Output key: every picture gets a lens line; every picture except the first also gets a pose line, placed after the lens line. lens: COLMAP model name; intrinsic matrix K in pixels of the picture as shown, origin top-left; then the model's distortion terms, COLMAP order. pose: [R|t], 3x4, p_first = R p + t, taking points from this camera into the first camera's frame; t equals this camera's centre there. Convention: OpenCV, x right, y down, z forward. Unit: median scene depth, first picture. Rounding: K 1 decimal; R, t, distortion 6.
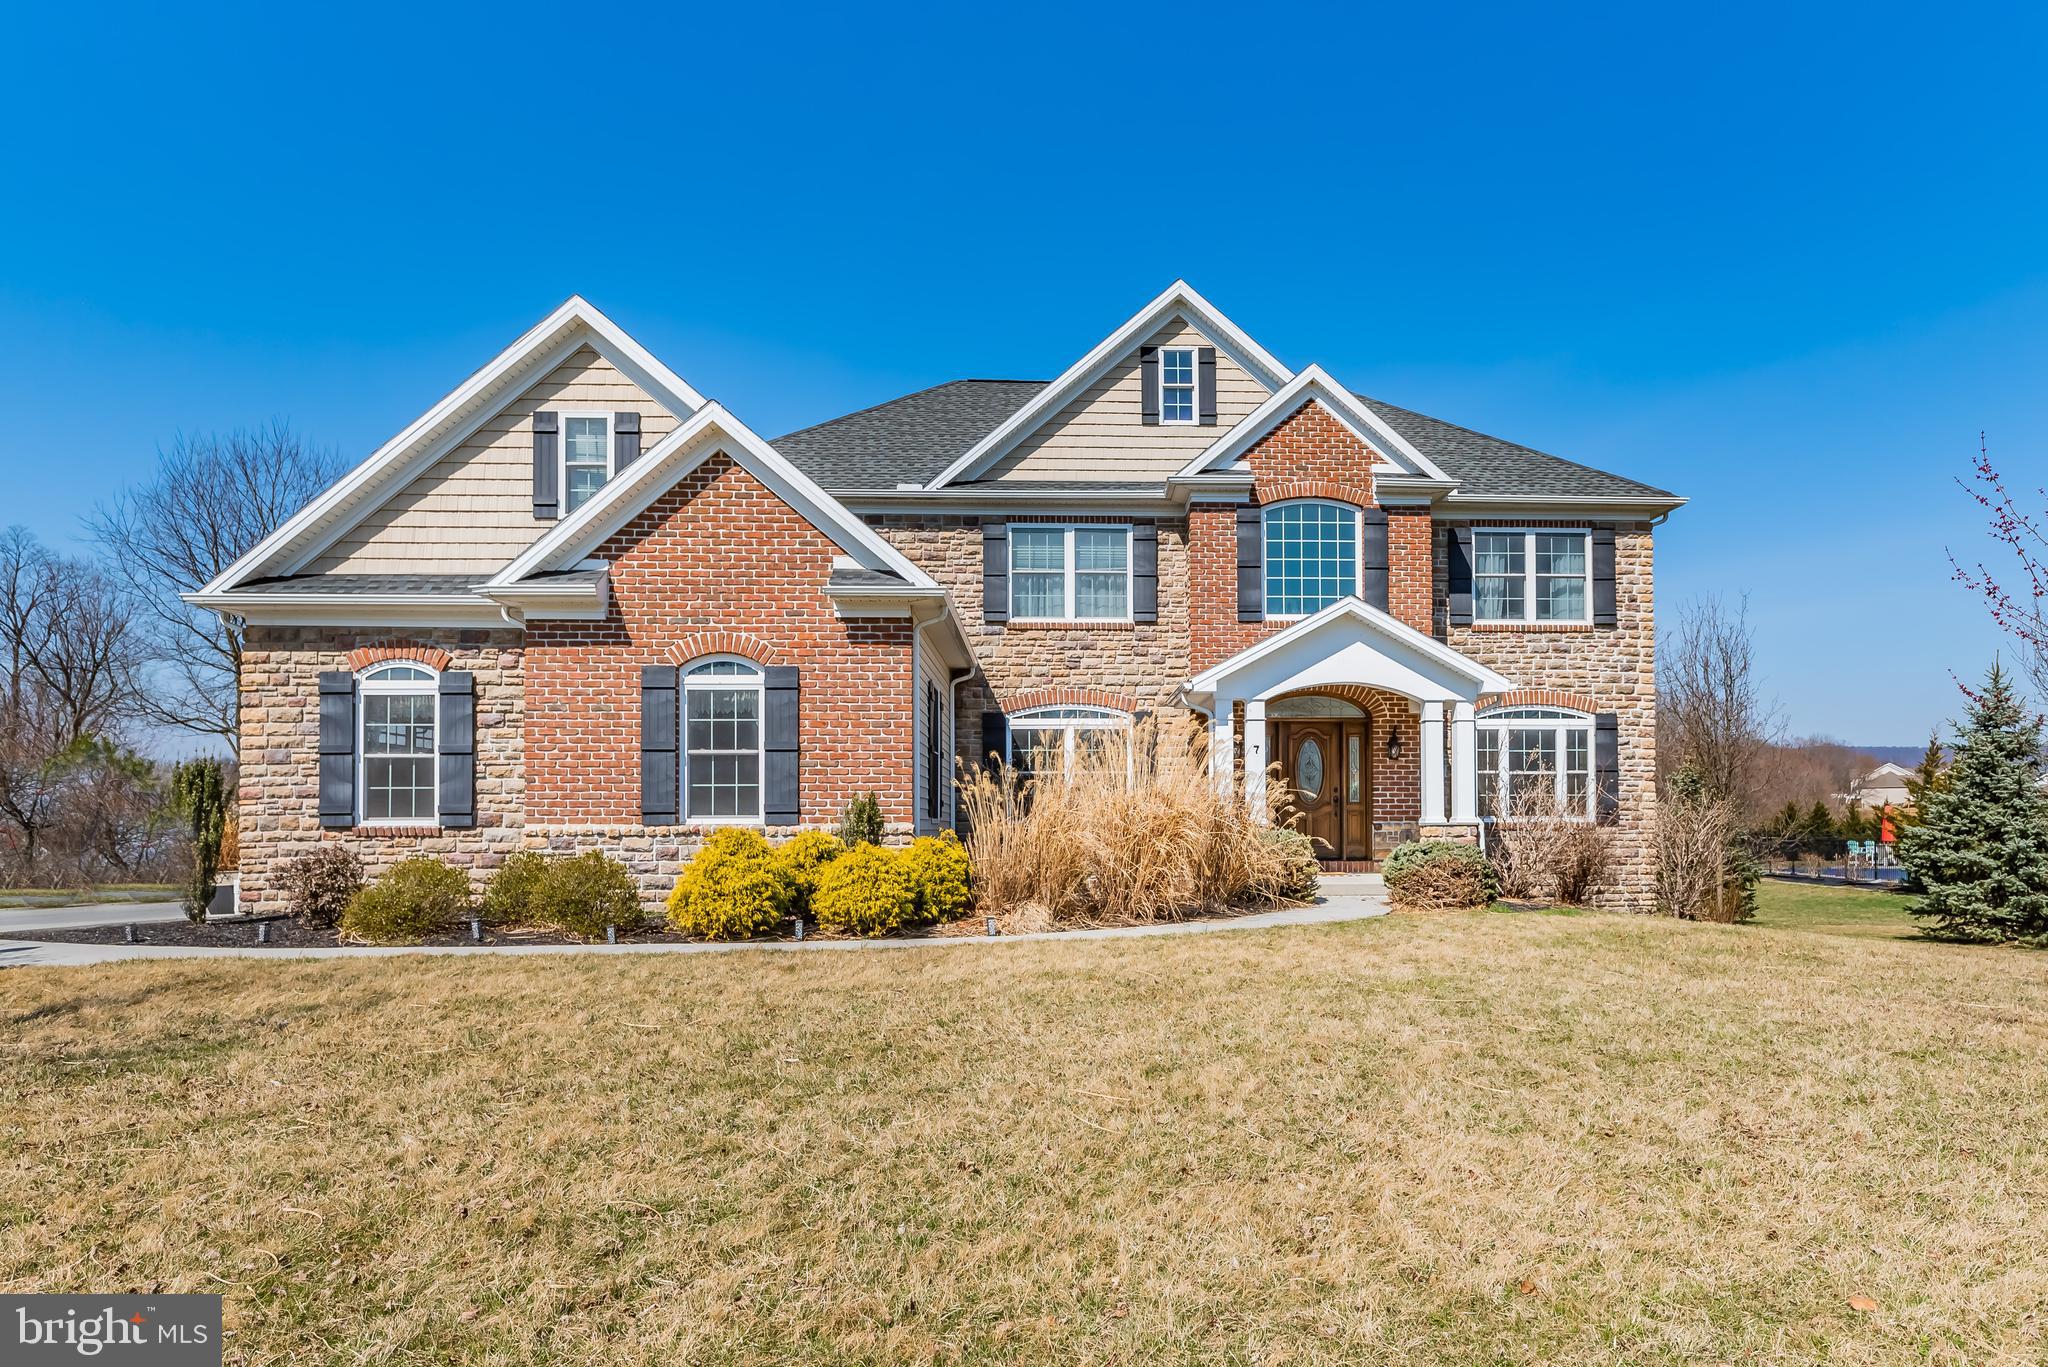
lens RADIAL K [[1013.4, 0, 1070.0], [0, 1013.4, 803.7], [0, 0, 1]] dist [-0.004930, 0.000607]
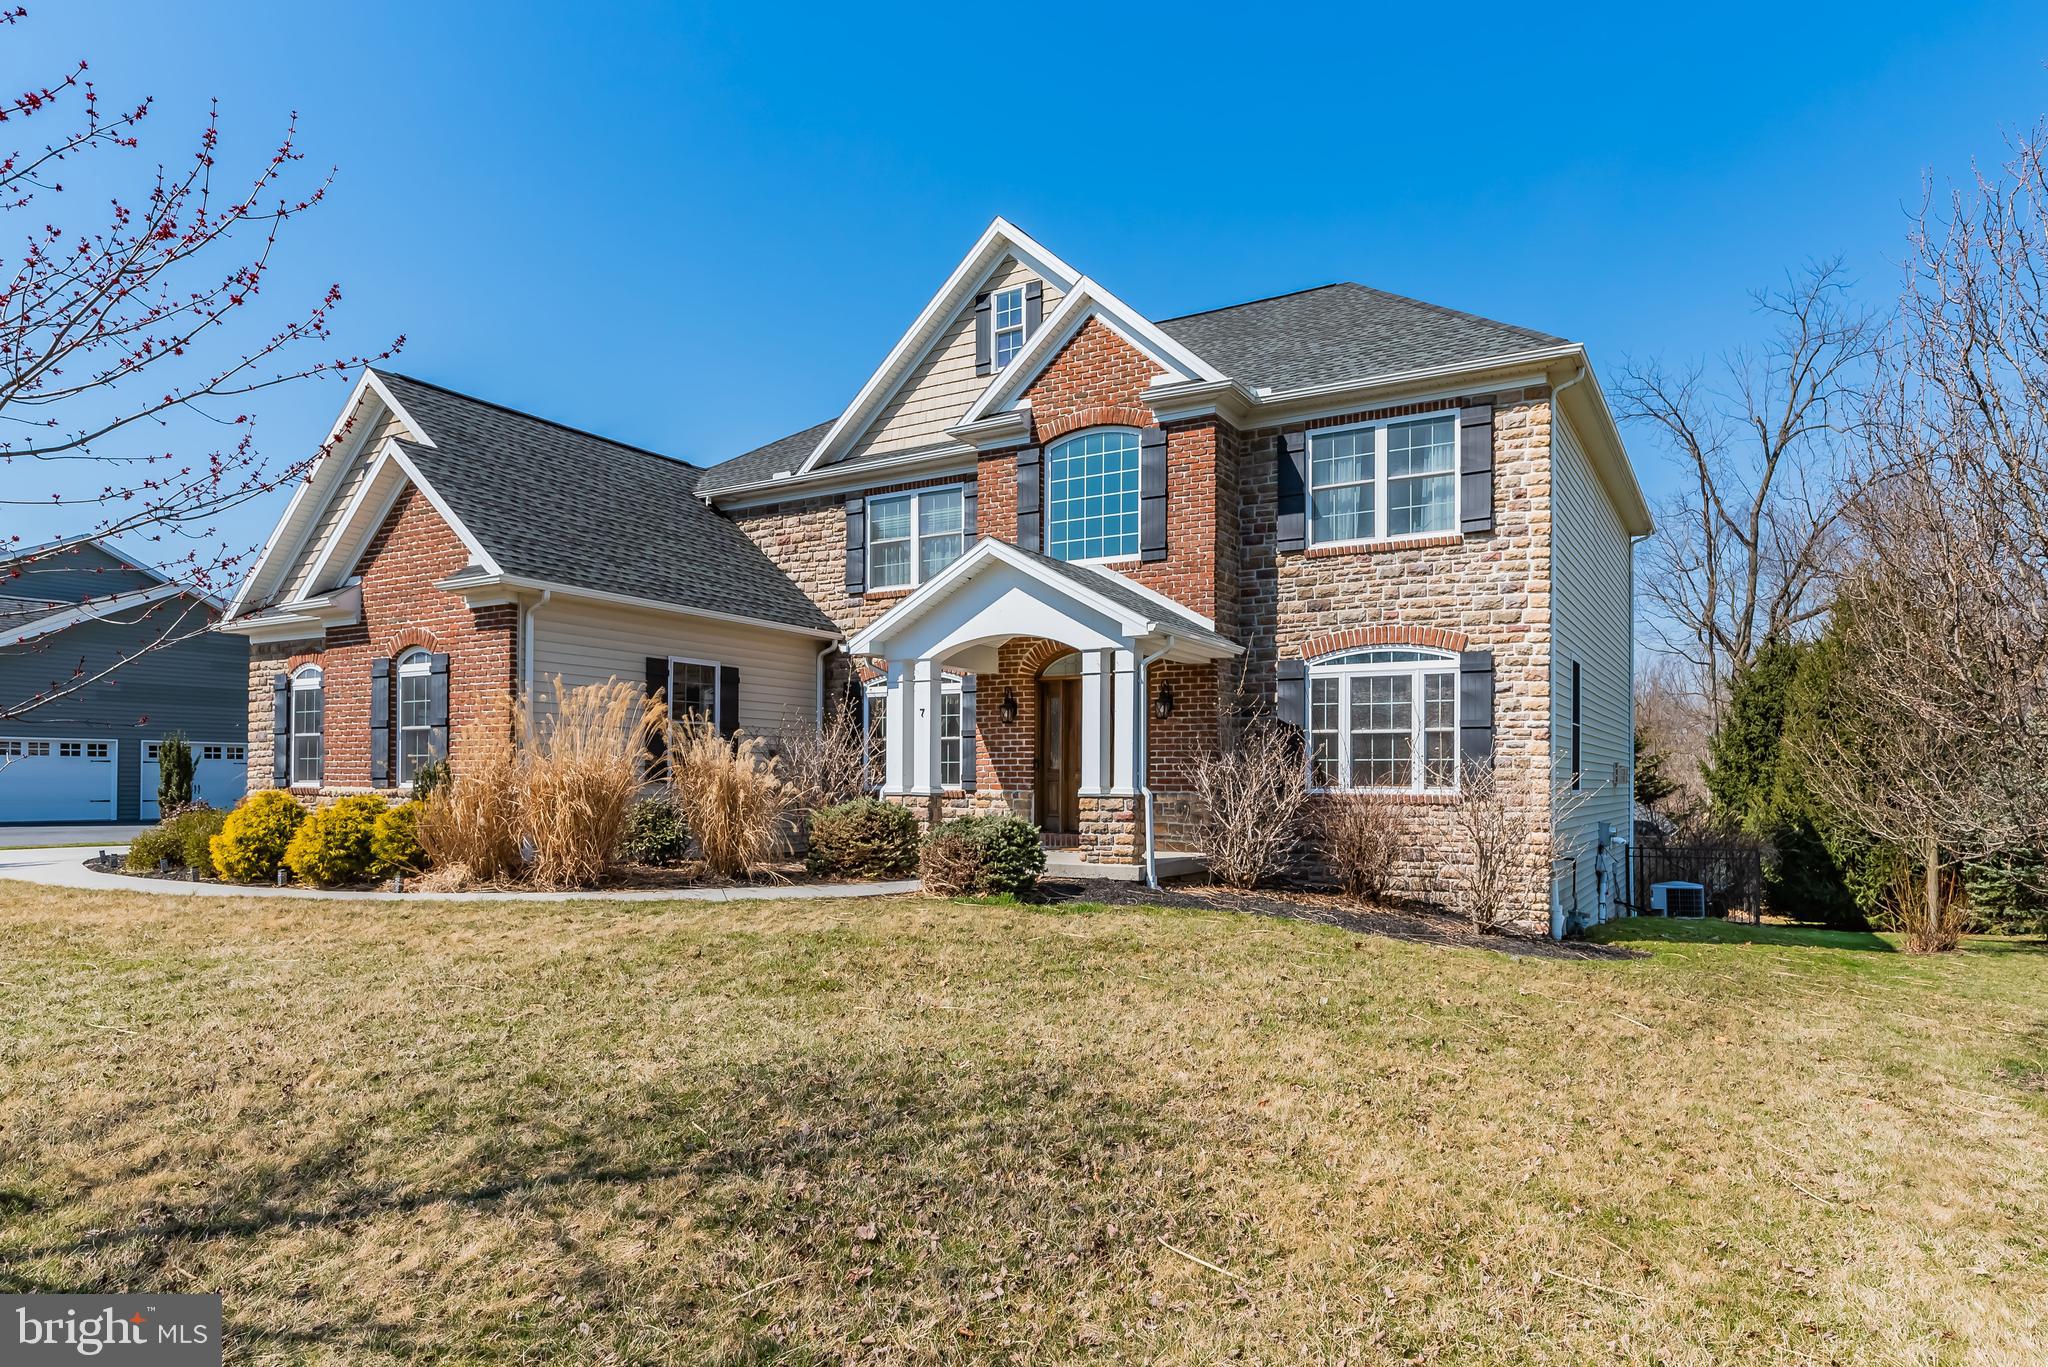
lens RADIAL K [[1013.4, 0, 1153.5], [0, 1013.4, 770.7], [0, 0, 1]] dist [-0.004930, 0.000607]
pose [[0.888747, 0.000411, -0.458398, 0.668833], [-0.001204, 0.999998, -0.001437, 0.000941], [0.458397, 0.001829, 0.888746, 0.225921]]
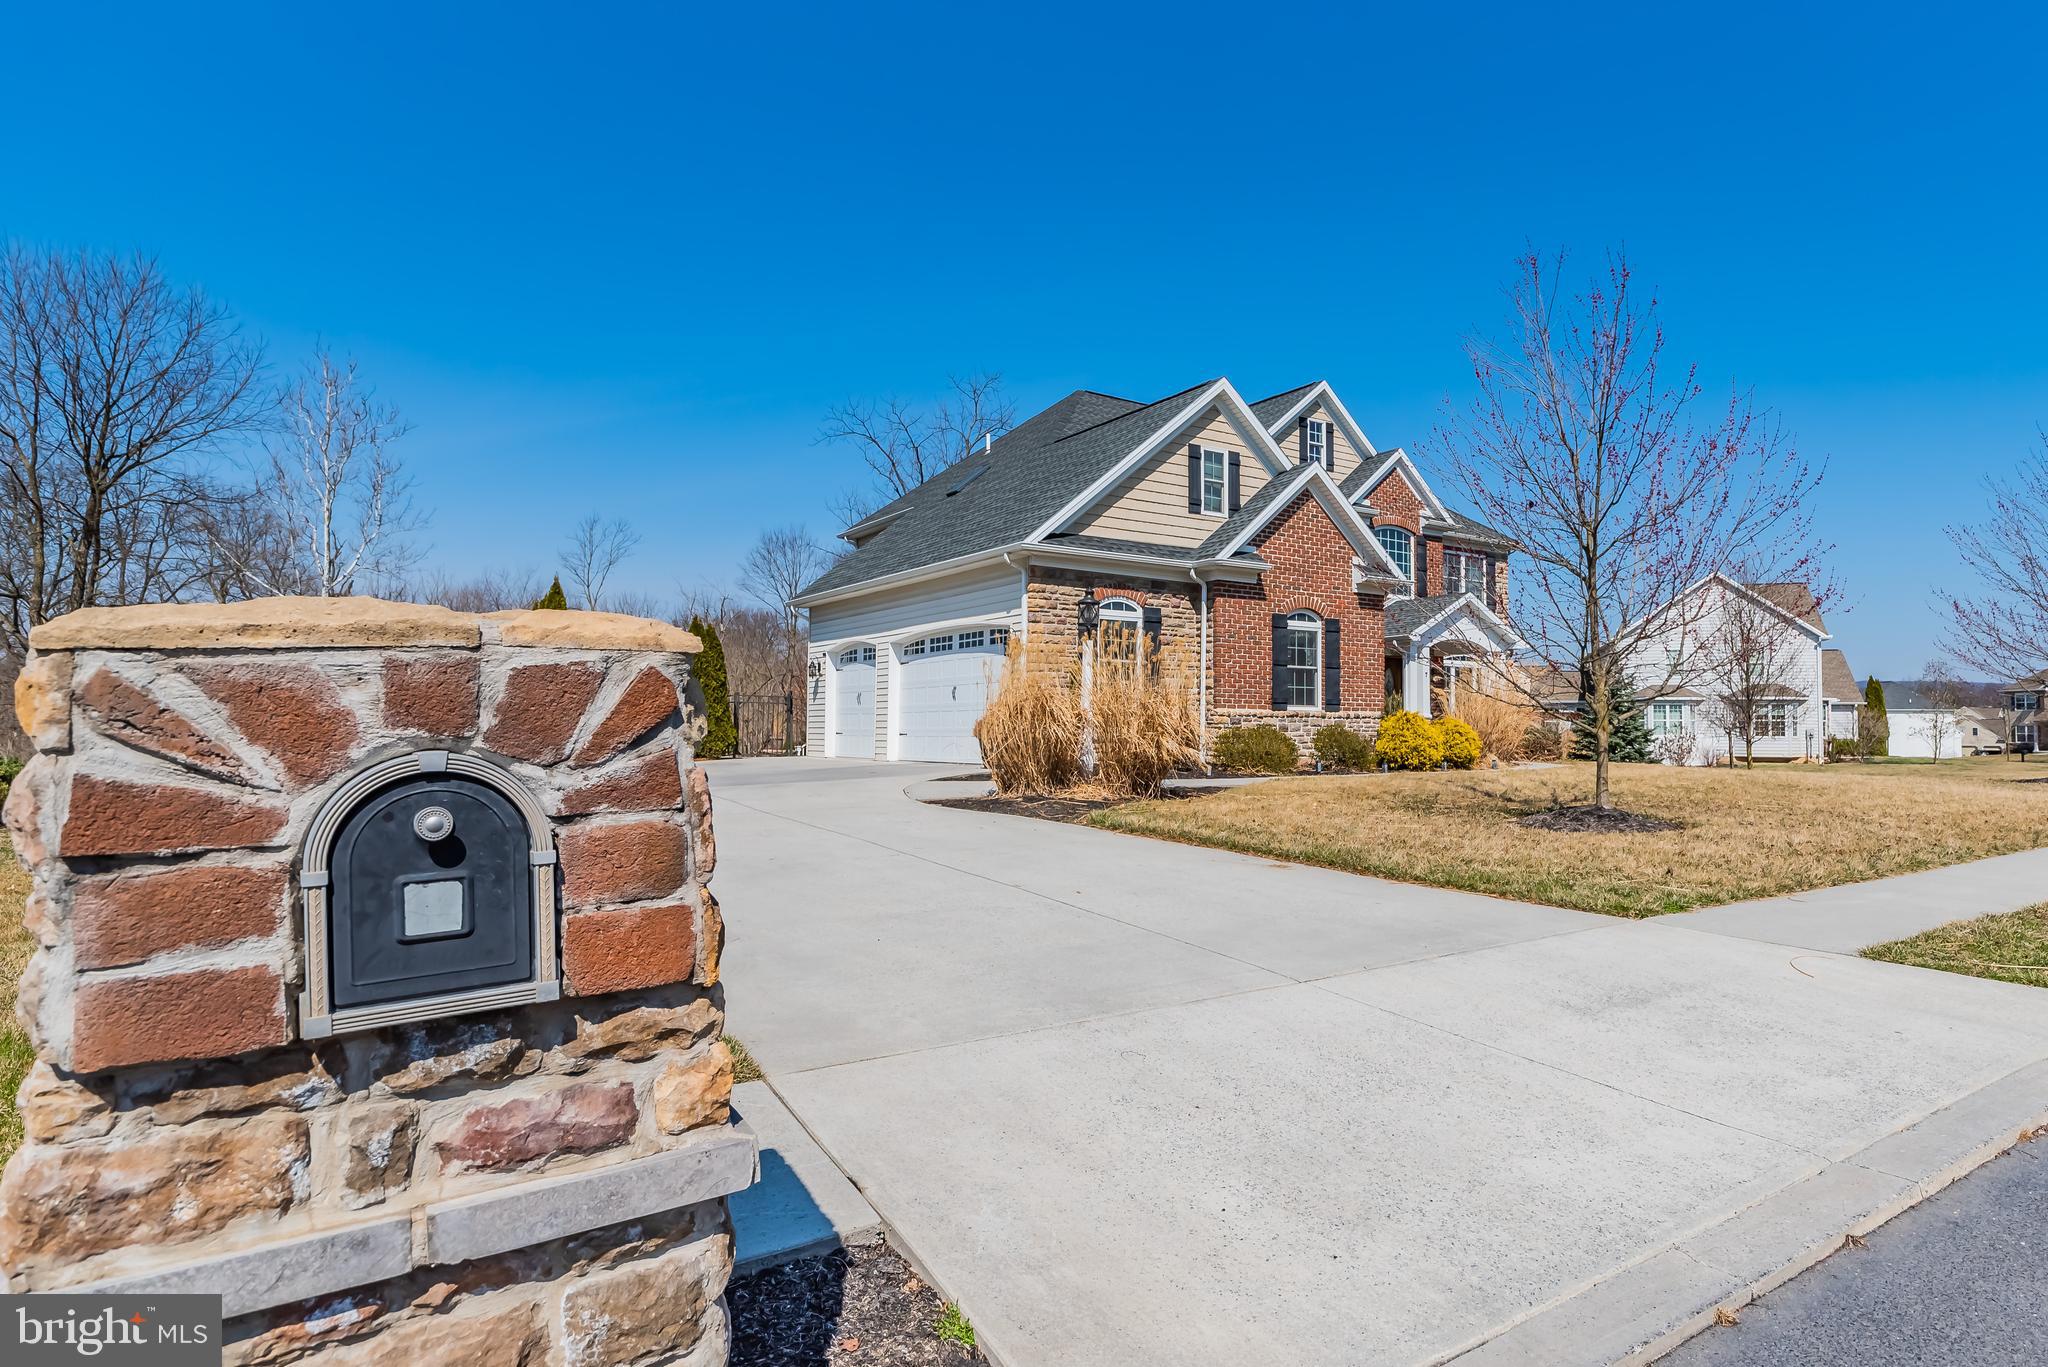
lens RADIAL K [[1013.4, 0, 1021.4], [0, 1013.4, 689.7], [0, 0, 1]] dist [-0.004930, 0.000607]
pose [[0.876010, 0.025110, 0.481638, -1.069086], [-0.009853, 0.999367, -0.034180, 0.032688], [-0.482192, 0.025197, 0.875703, -0.162215]]
